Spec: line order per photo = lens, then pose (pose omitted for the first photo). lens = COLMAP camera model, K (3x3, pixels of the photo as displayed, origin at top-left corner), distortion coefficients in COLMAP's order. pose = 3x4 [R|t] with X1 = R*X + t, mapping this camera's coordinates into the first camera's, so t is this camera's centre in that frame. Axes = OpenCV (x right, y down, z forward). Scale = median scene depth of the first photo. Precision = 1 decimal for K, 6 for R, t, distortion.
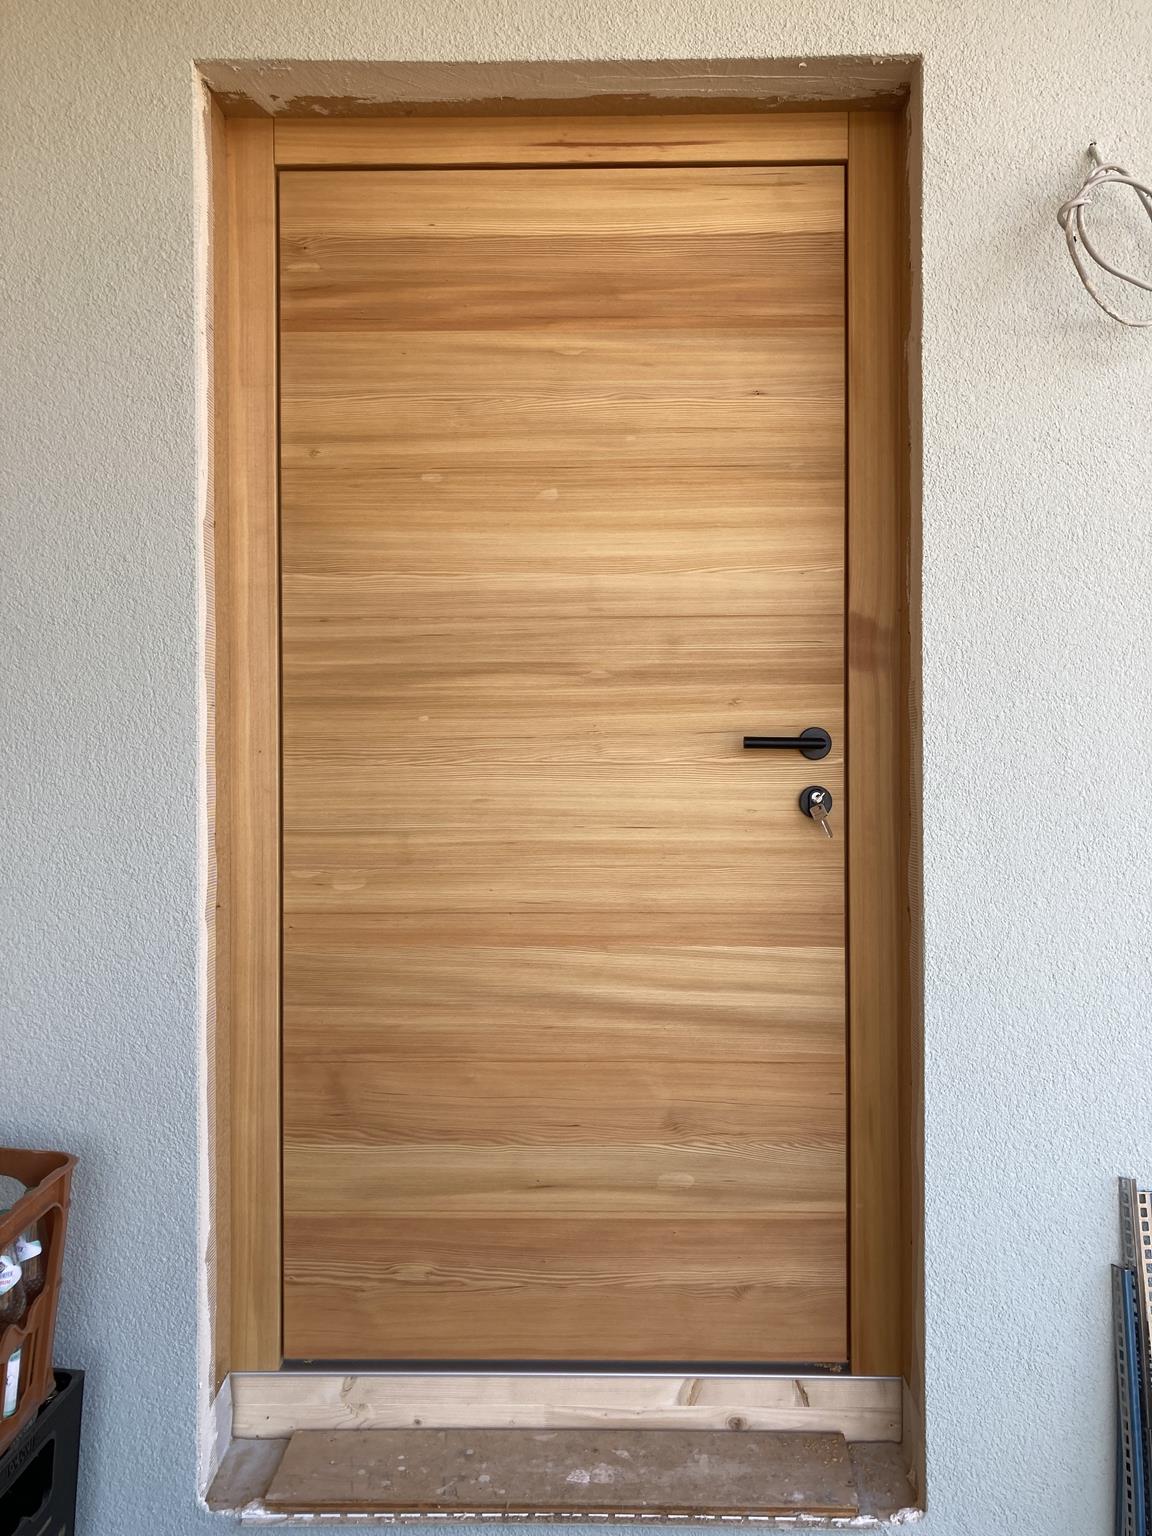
lens RADIAL K [[1294.0, 0, 574.4], [0, 1294.0, 767.1], [0, 0, 1]] dist [0.041465, -0.025614]
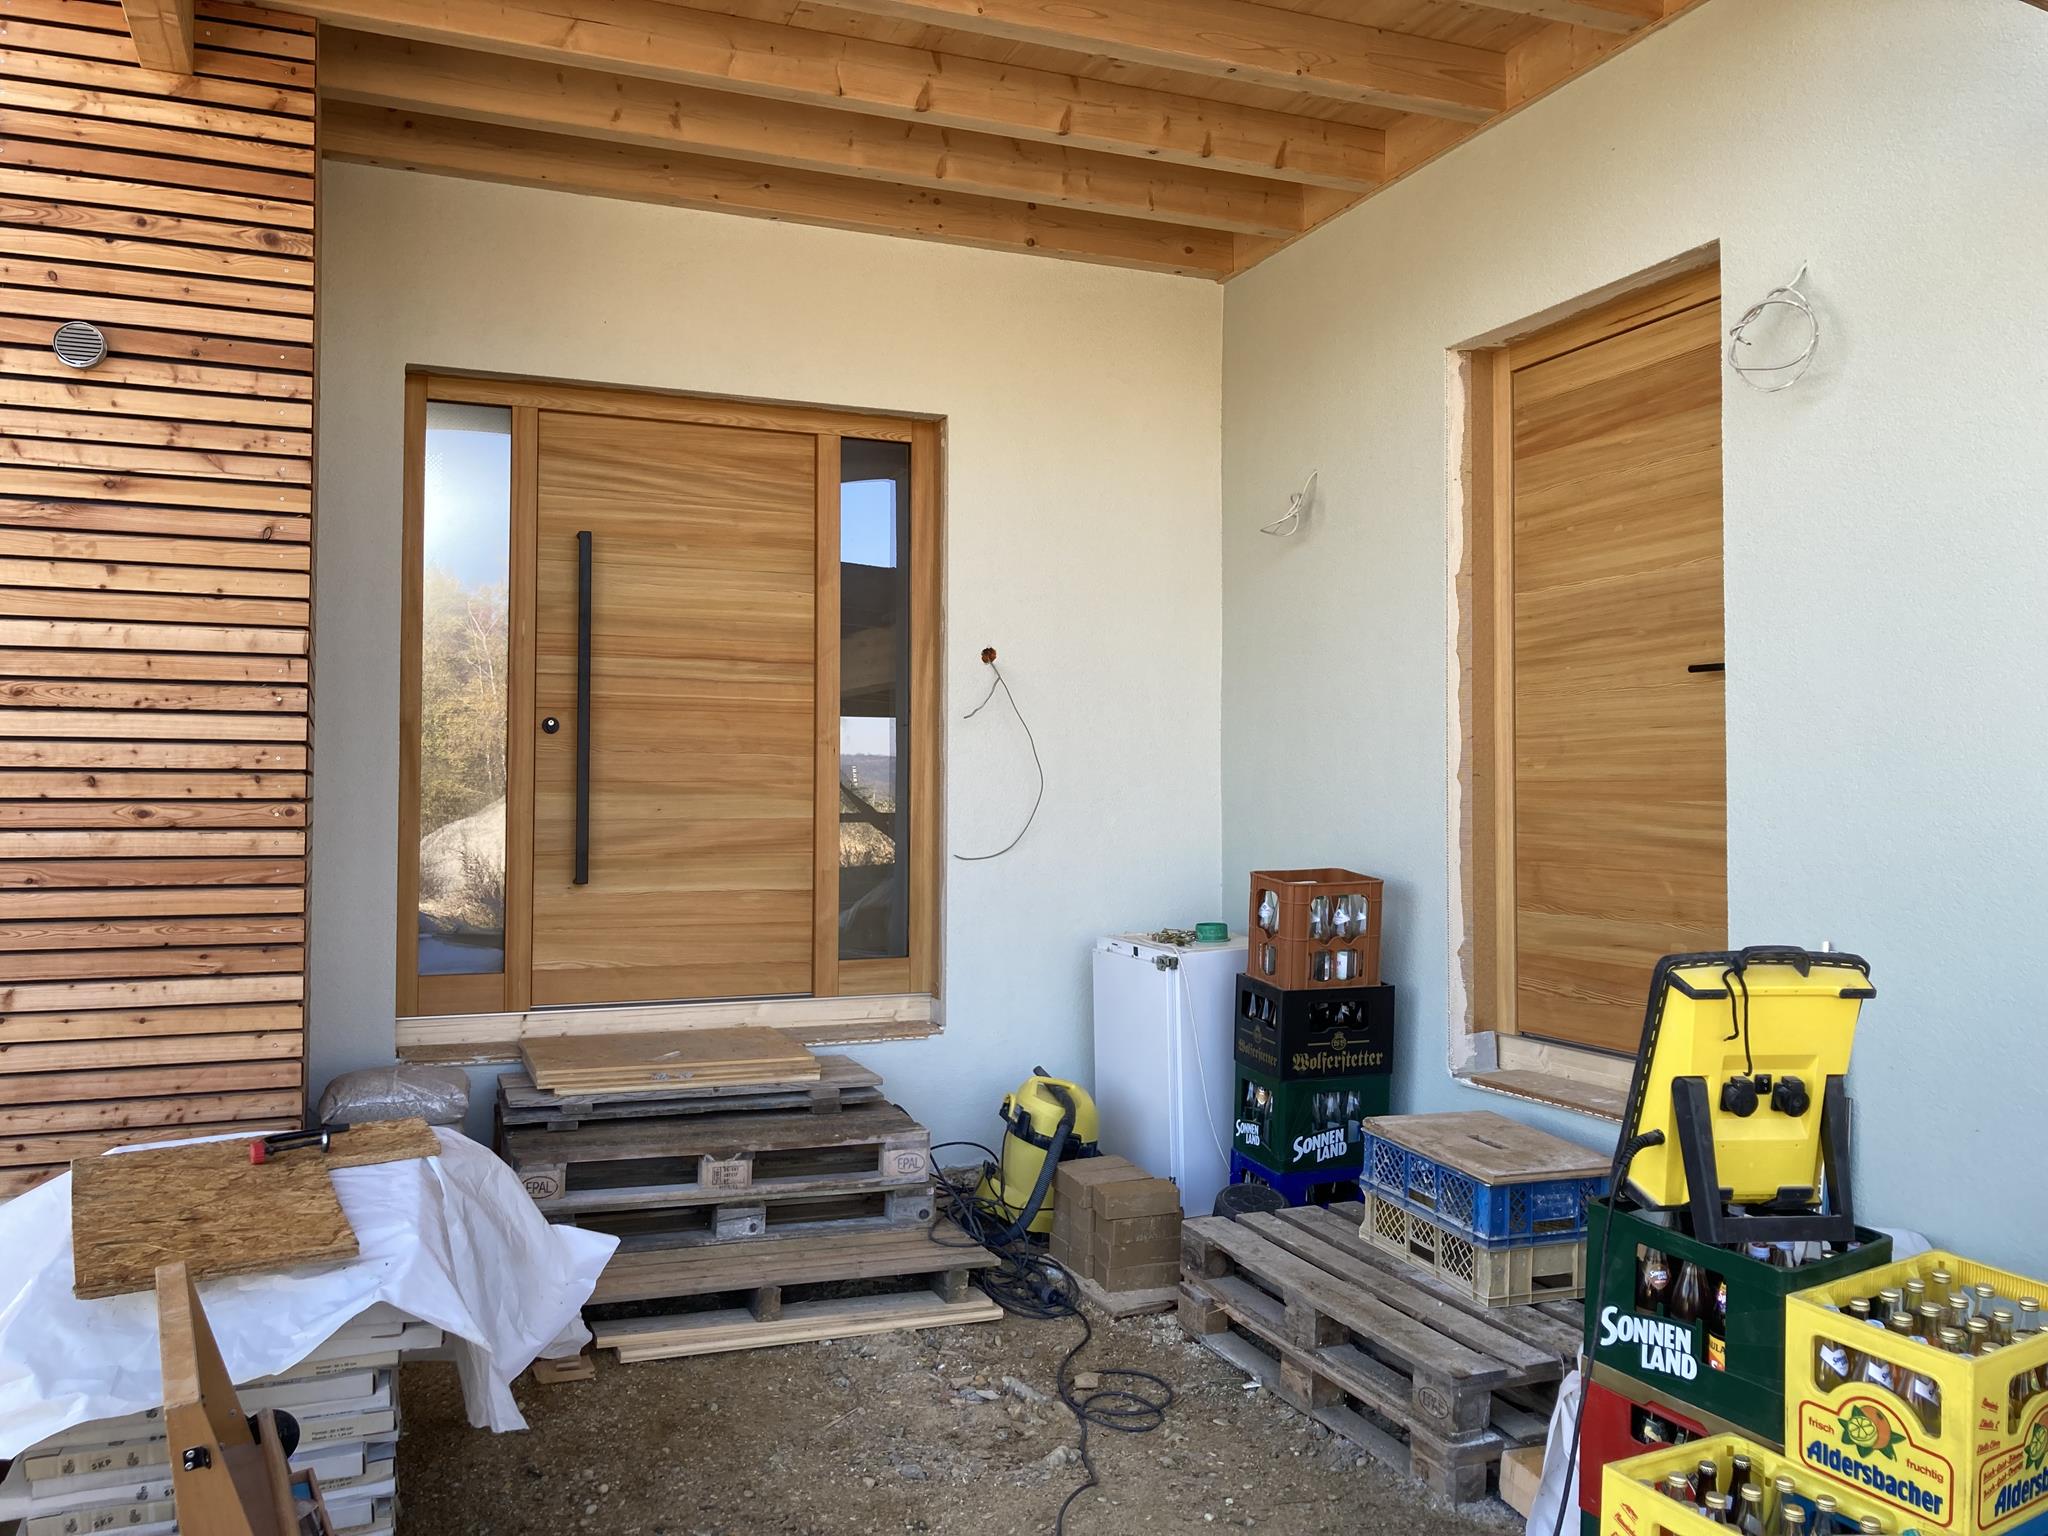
lens RADIAL K [[1725.4, 0, 1034.9], [0, 1725.4, 772.4], [0, 0, 1]] dist [0.041465, -0.025614]
pose [[0.393723, -0.012379, -0.919146, 1.720490], [-0.006302, 0.999849, -0.016166, 0.142979], [0.919208, 0.012157, 0.393585, -0.557890]]
